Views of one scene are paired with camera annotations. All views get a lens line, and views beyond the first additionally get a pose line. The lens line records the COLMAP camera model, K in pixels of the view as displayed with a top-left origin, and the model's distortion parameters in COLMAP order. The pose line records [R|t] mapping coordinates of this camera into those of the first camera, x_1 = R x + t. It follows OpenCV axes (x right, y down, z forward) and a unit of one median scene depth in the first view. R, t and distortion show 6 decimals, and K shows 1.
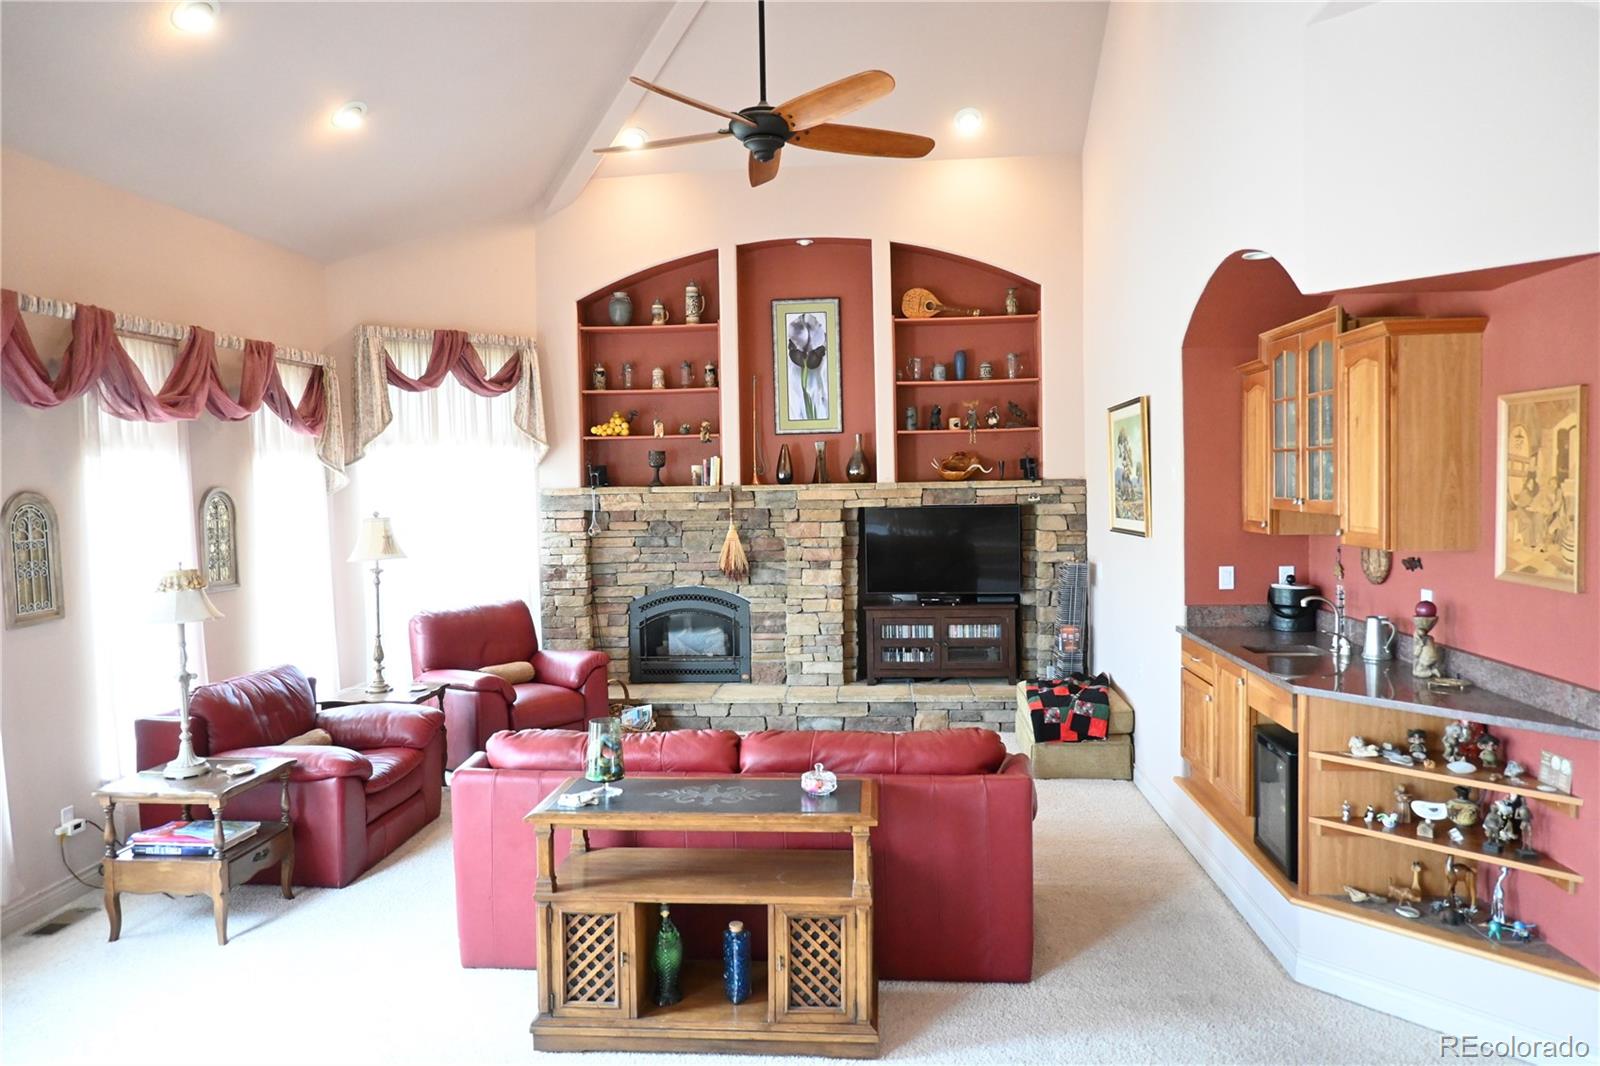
lens RADIAL K [[1097.7, 0, 800.3], [0, 1097.7, 523.8], [0, 0, 1]] dist [-0.008281, 0.000950]
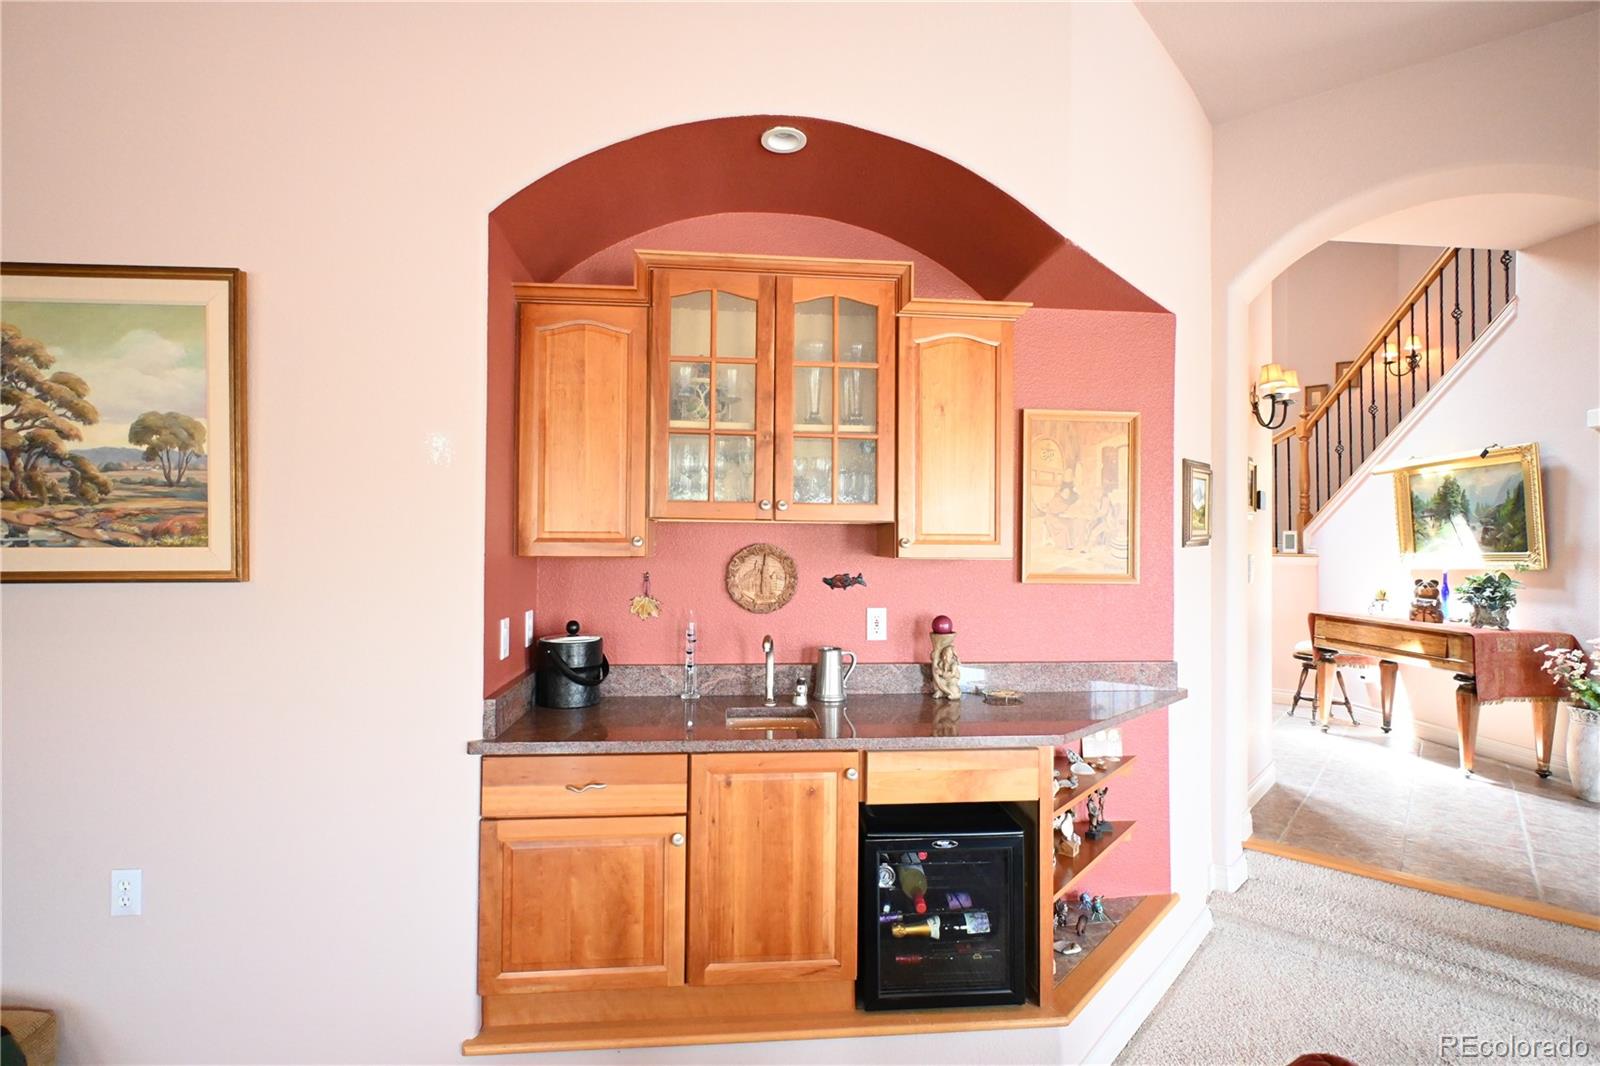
lens RADIAL K [[784.8, 0, 810.0], [0, 784.8, 530.4], [0, 0, 1]] dist [-0.009653, 0.001519]
pose [[-0.165025, 0.029955, 0.985834, -0.035061], [0.033843, 0.999122, -0.024693, 0.005576], [-0.985709, 0.029288, -0.165894, 0.608073]]
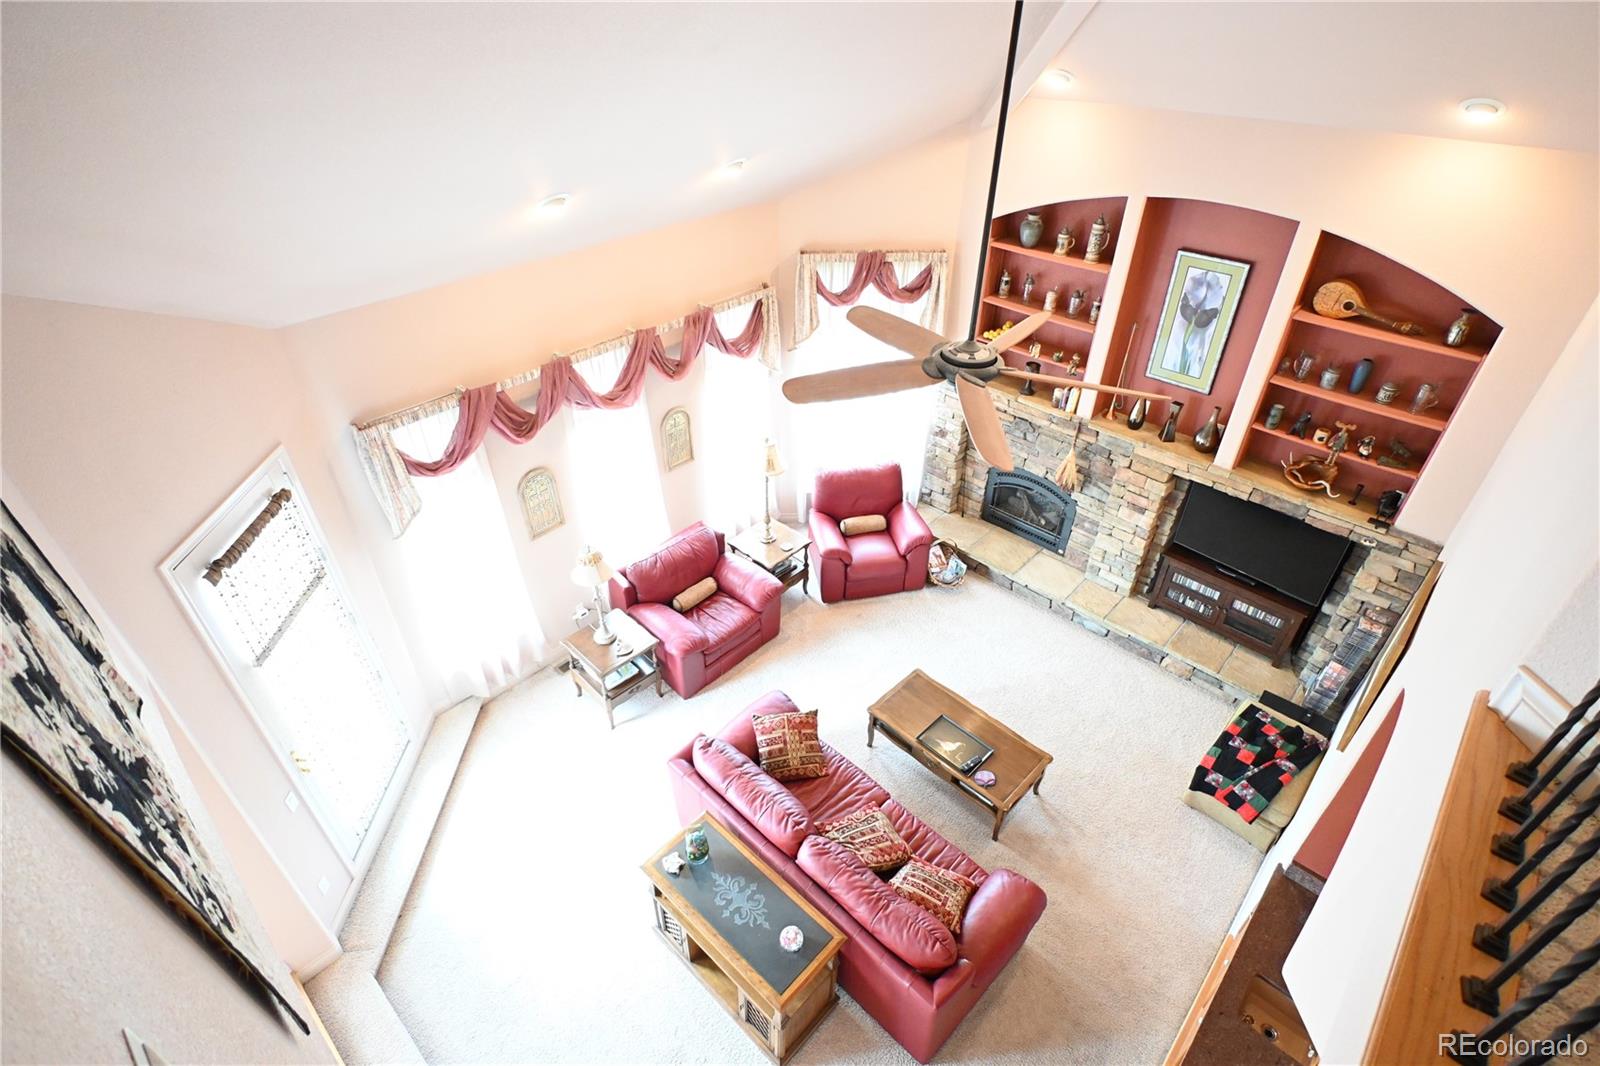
lens RADIAL K [[784.8, 0, 796.2], [0, 784.8, 530.8], [0, 0, 1]] dist [-0.009653, 0.001519]
pose [[0.775718, 0.388778, -0.497105, 0.156538], [-0.043894, 0.819036, 0.572061, -0.391769], [0.629551, -0.421938, 0.652406, 0.237815]]
